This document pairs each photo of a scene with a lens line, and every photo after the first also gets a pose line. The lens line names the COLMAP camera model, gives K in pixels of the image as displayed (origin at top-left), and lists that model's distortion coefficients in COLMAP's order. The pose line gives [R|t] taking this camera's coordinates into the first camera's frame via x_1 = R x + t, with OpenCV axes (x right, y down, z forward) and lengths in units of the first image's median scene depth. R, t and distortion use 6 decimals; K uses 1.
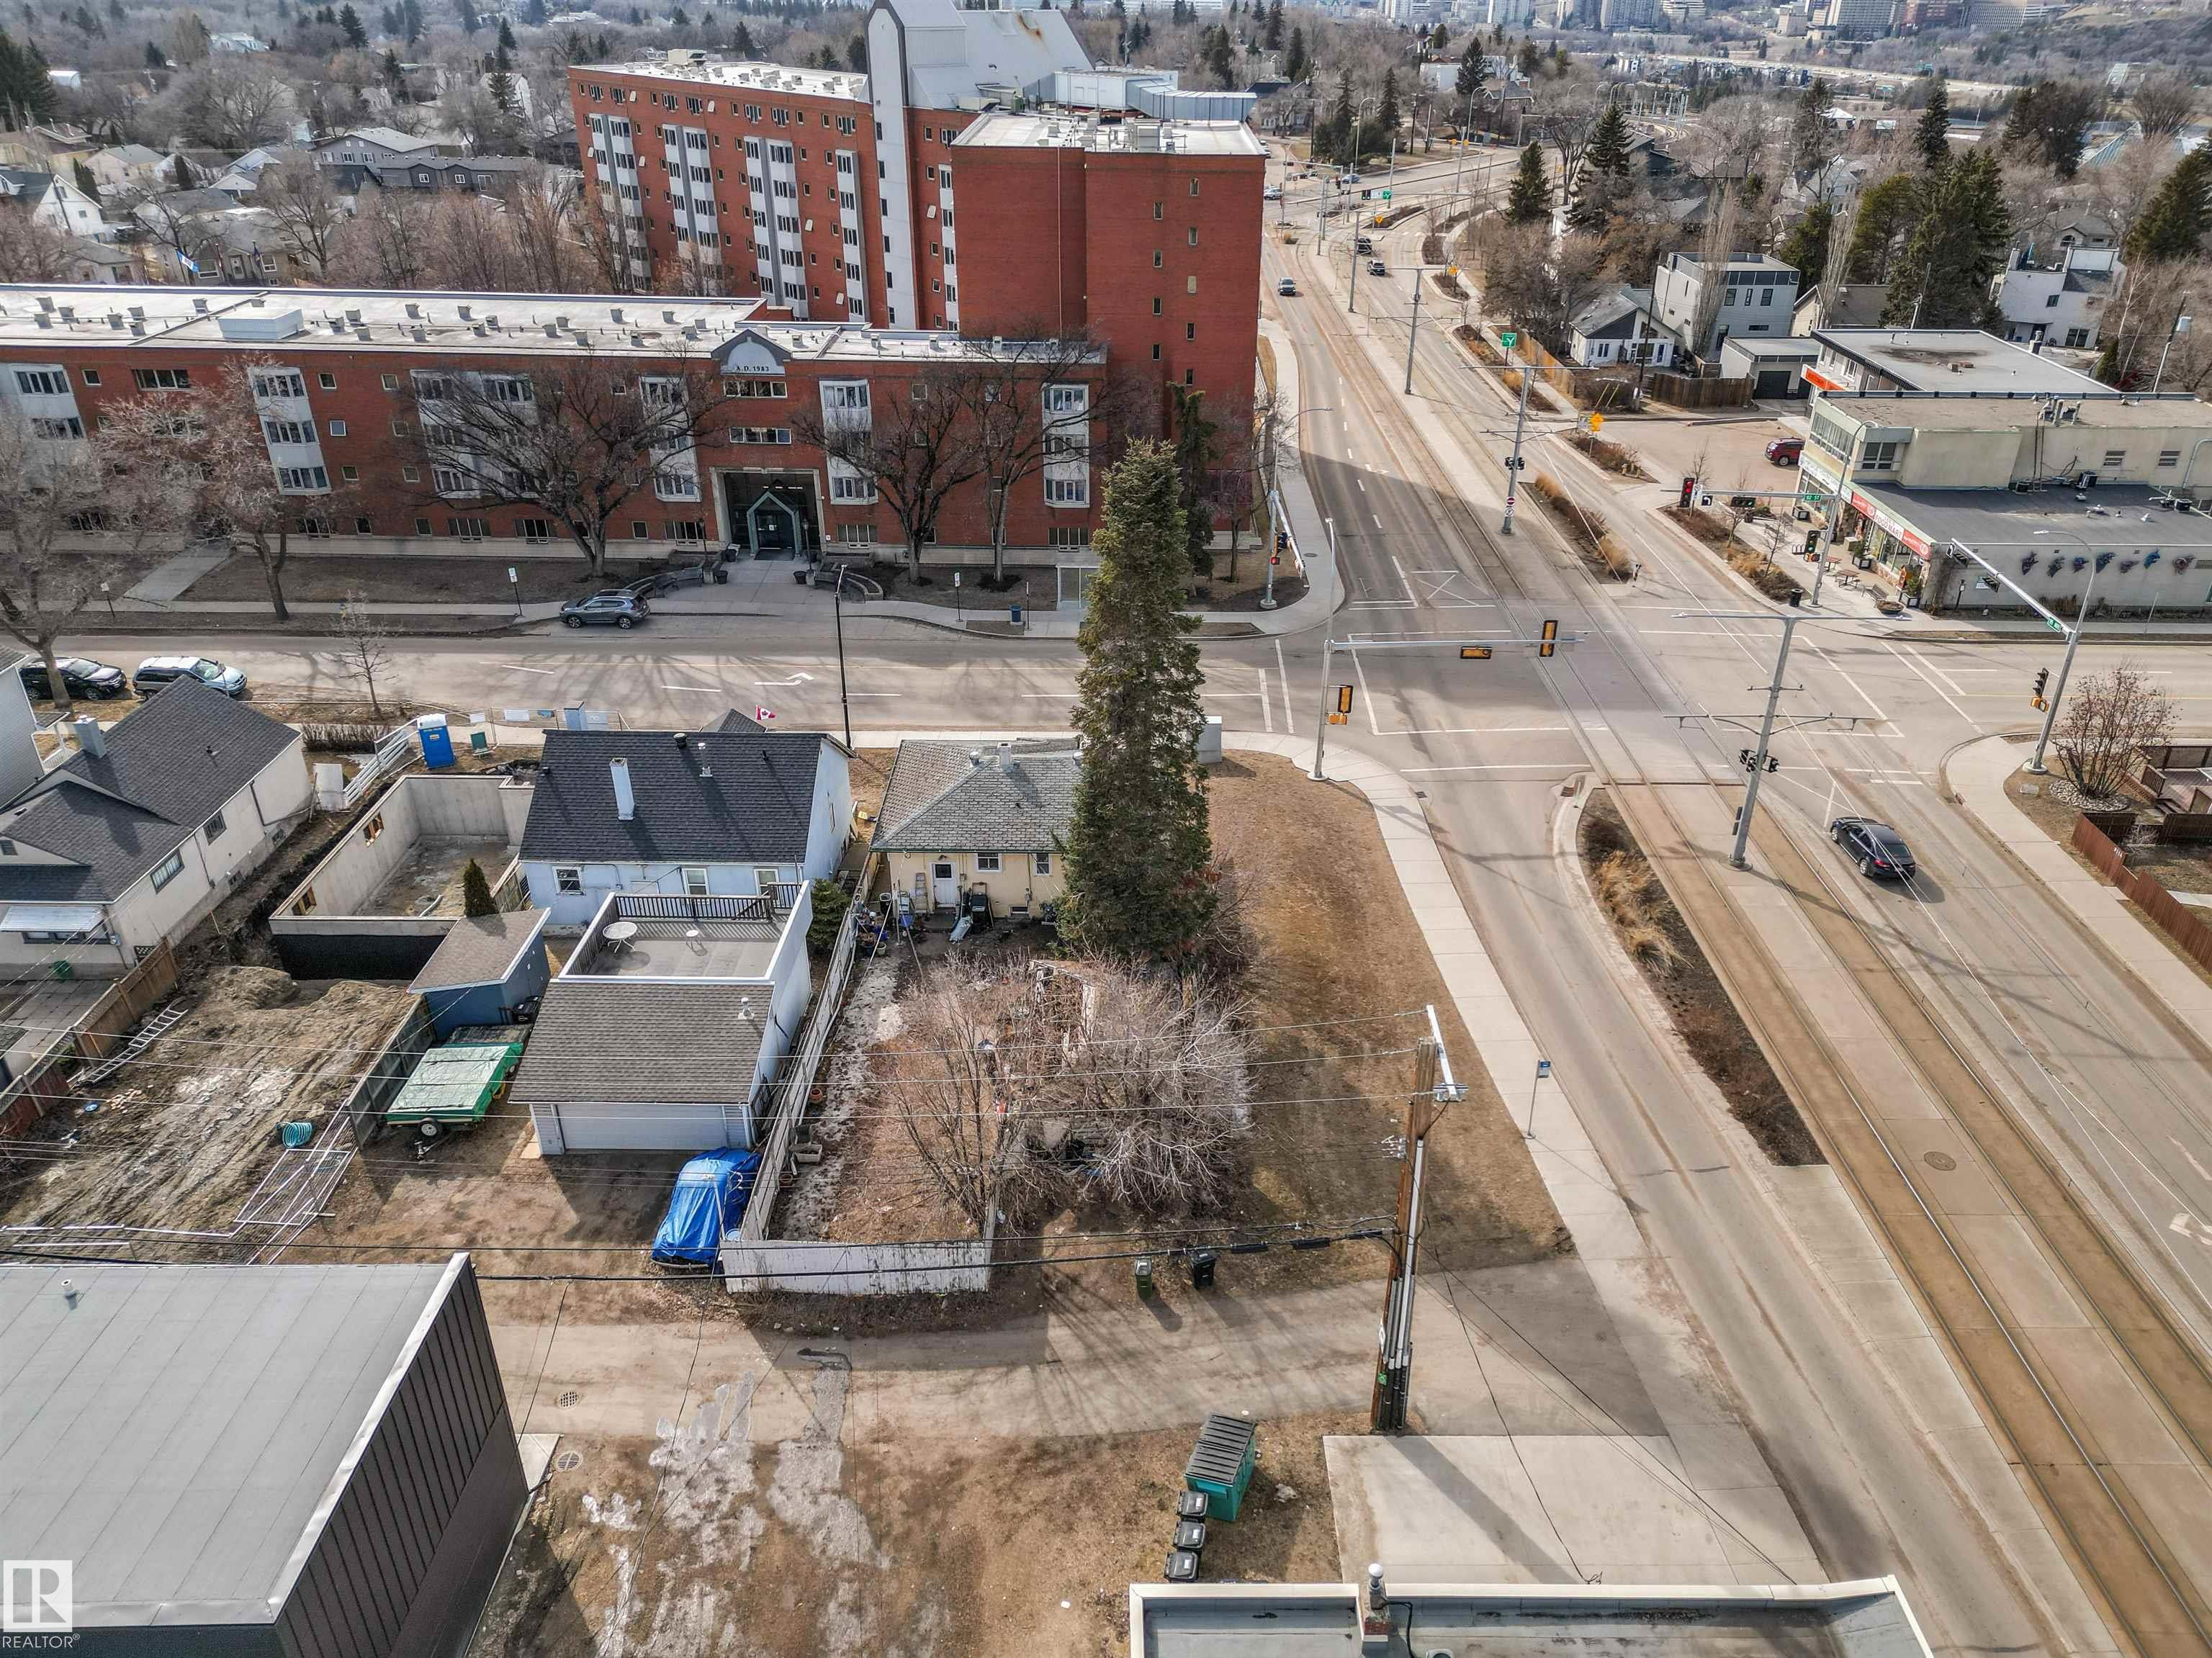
lens RADIAL K [[1565.5, 0, 1157.7], [0, 1565.5, 834.6], [0, 0, 1]] dist [0.073033, -0.067764]
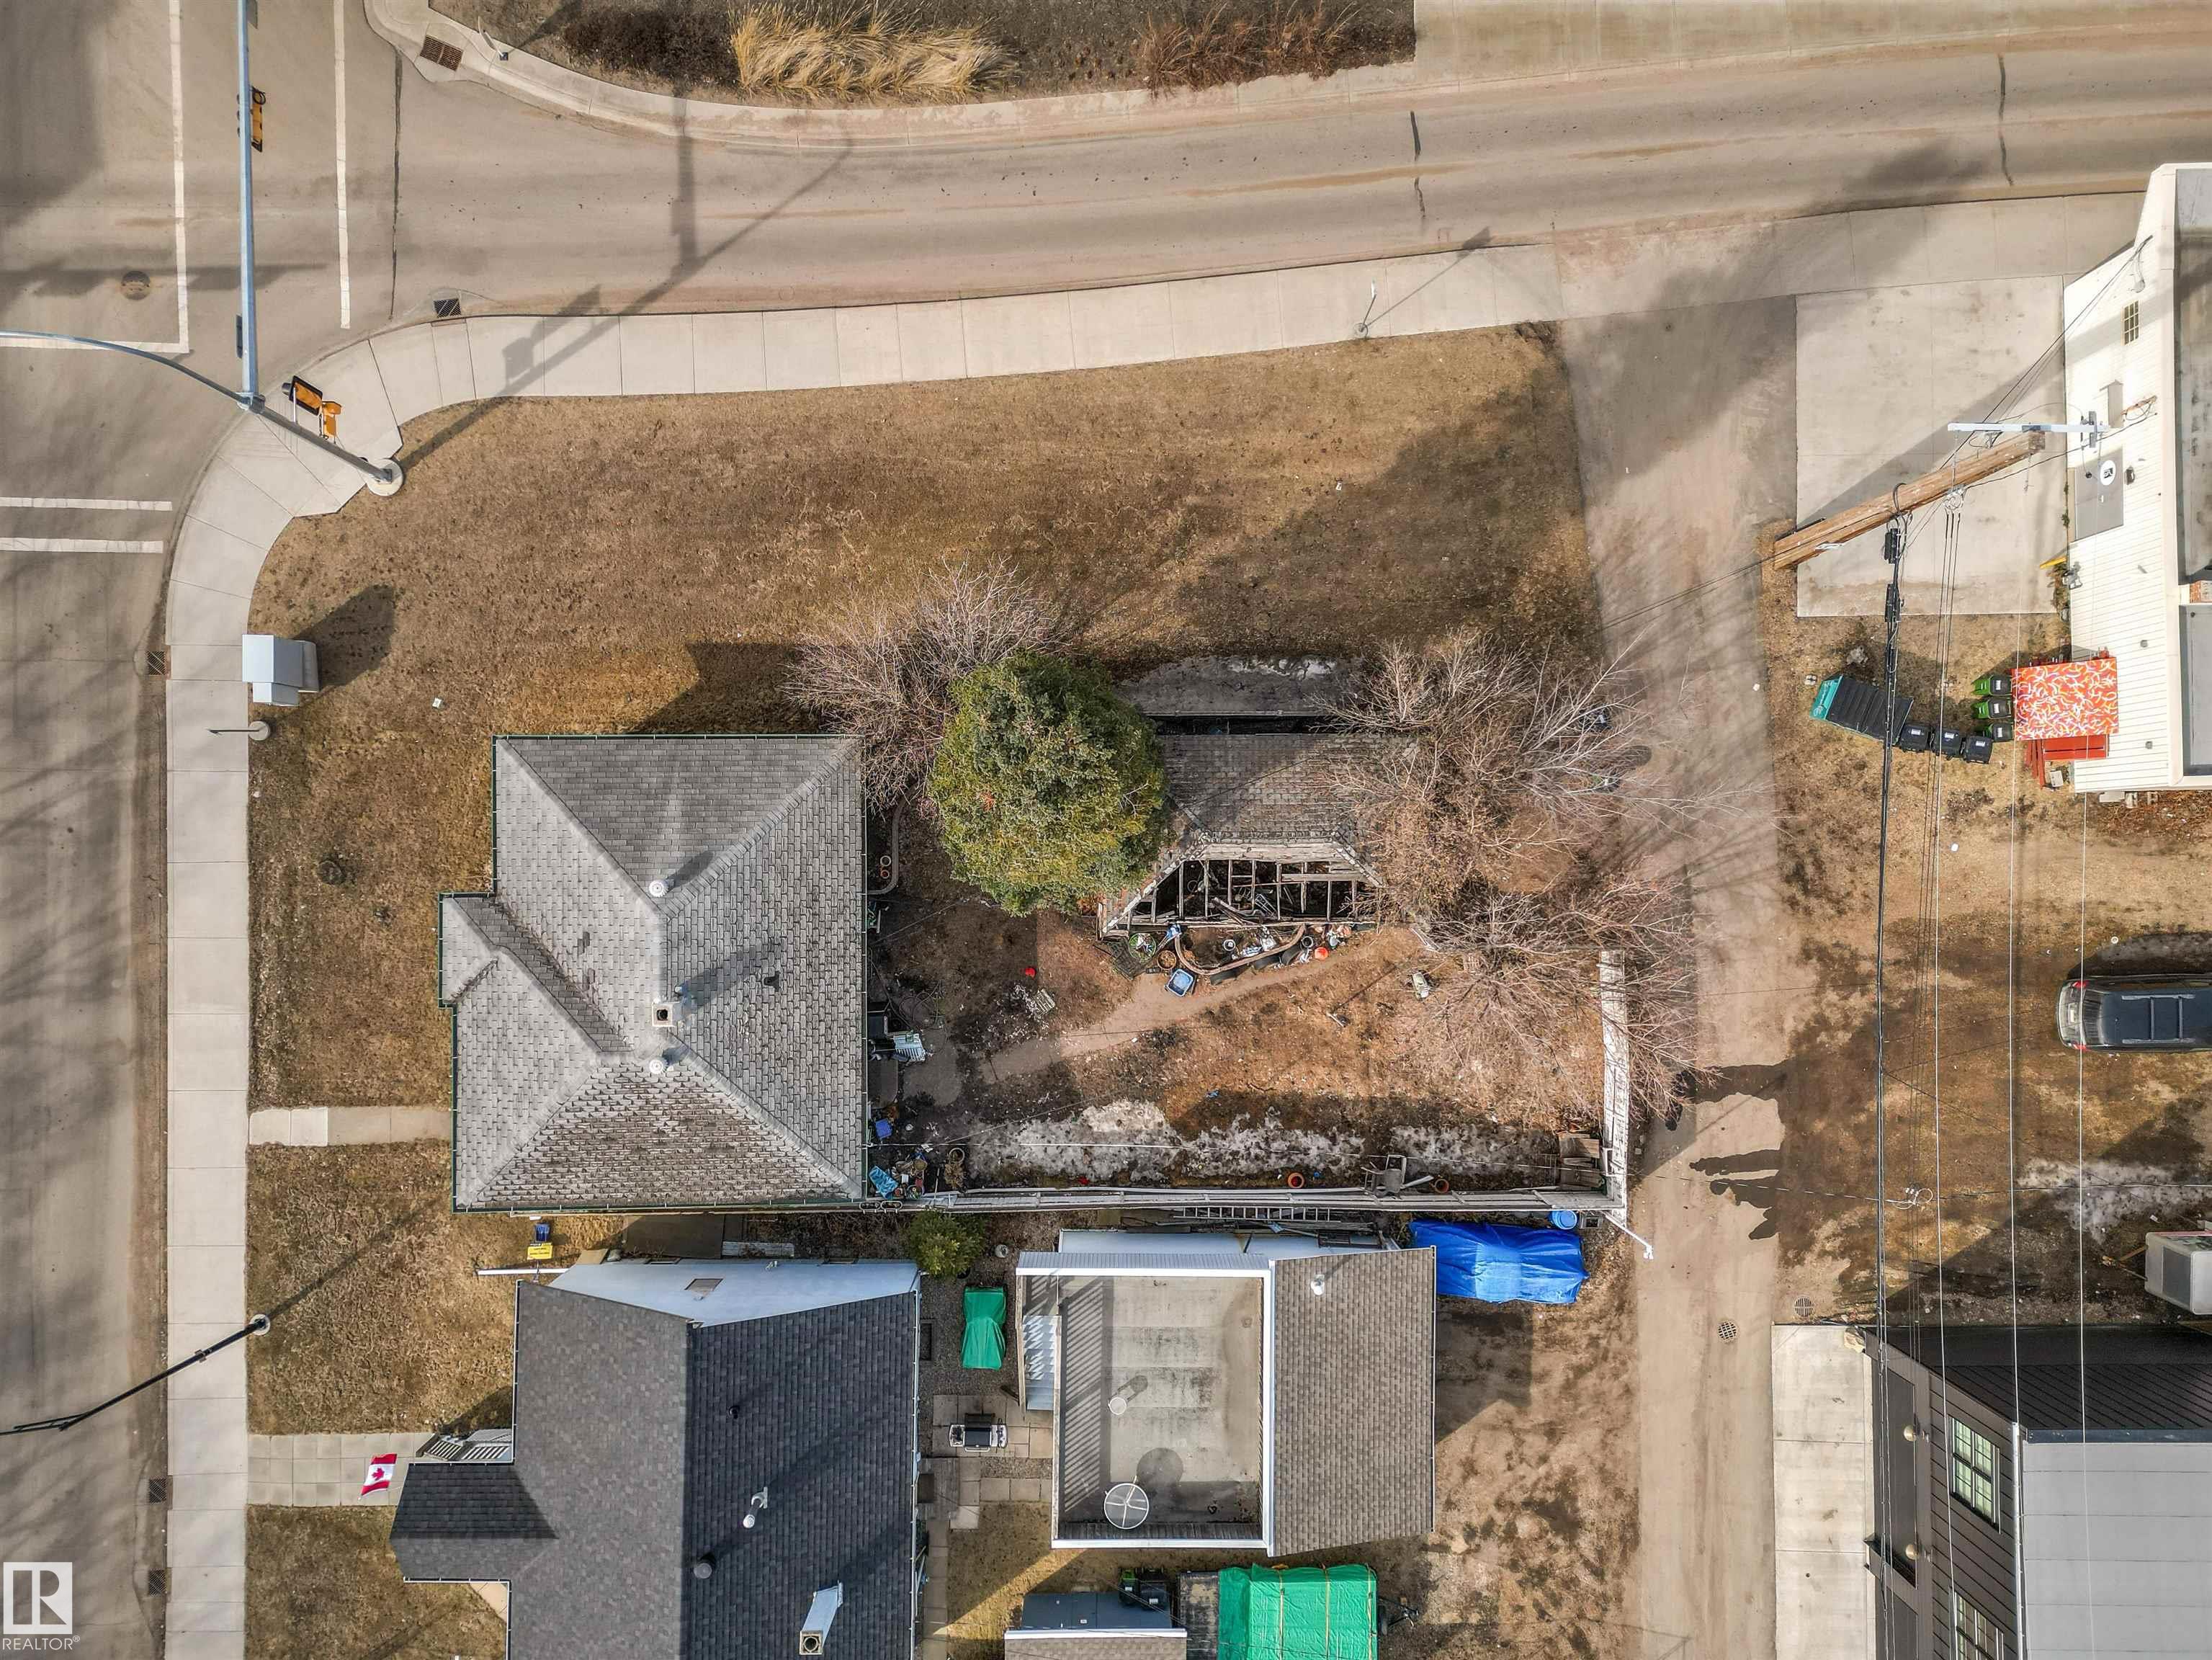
lens RADIAL K [[1565.9, 0, 1157.7], [0, 1565.9, 835.6], [0, 0, 1]] dist [0.073033, -0.067764]
pose [[0.006364, -0.999978, -0.002065, -0.020499], [0.456249, 0.001066, 0.889852, -0.347477], [-0.889830, -0.006605, 0.456245, 0.397160]]
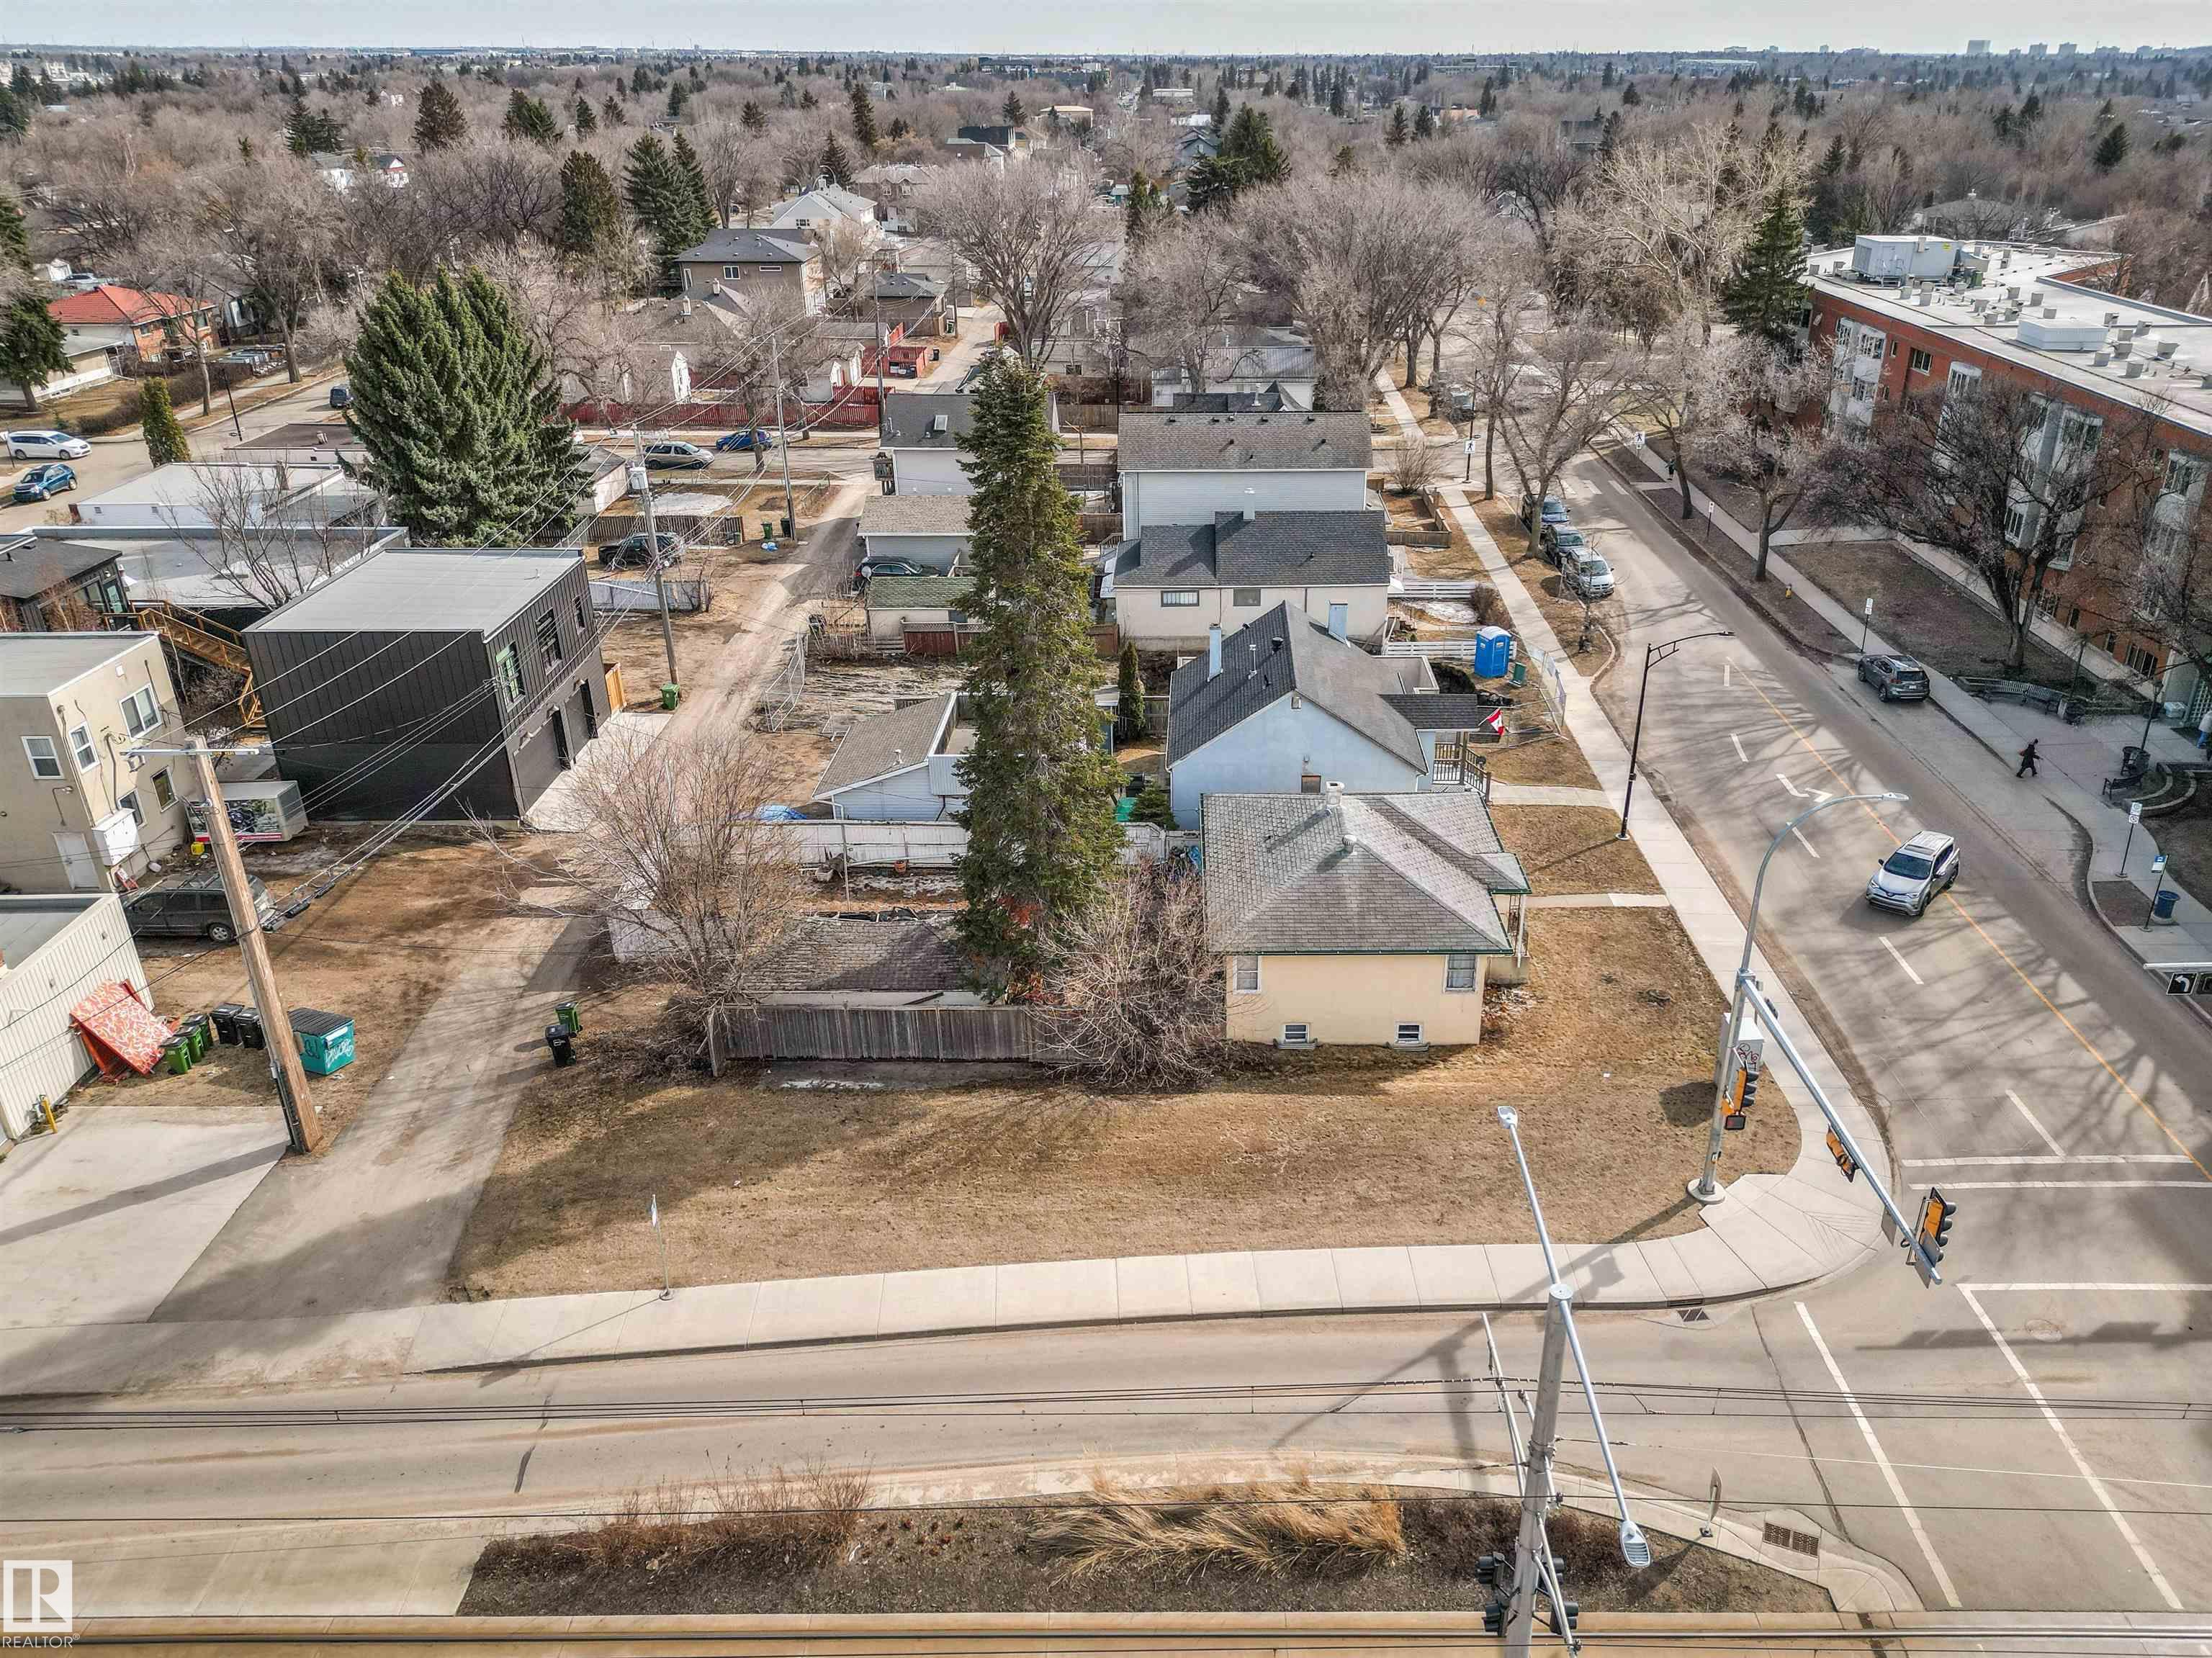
lens RADIAL K [[1632.7, 0, 1203.9], [0, 1632.7, 828.0], [0, 0, 1]] dist [0.056661, -0.057005]
pose [[-0.000417, 0.412430, -0.910989, 0.483367], [-0.477389, 0.800397, 0.362581, -0.221779], [0.878692, 0.435047, 0.196556, 0.547171]]
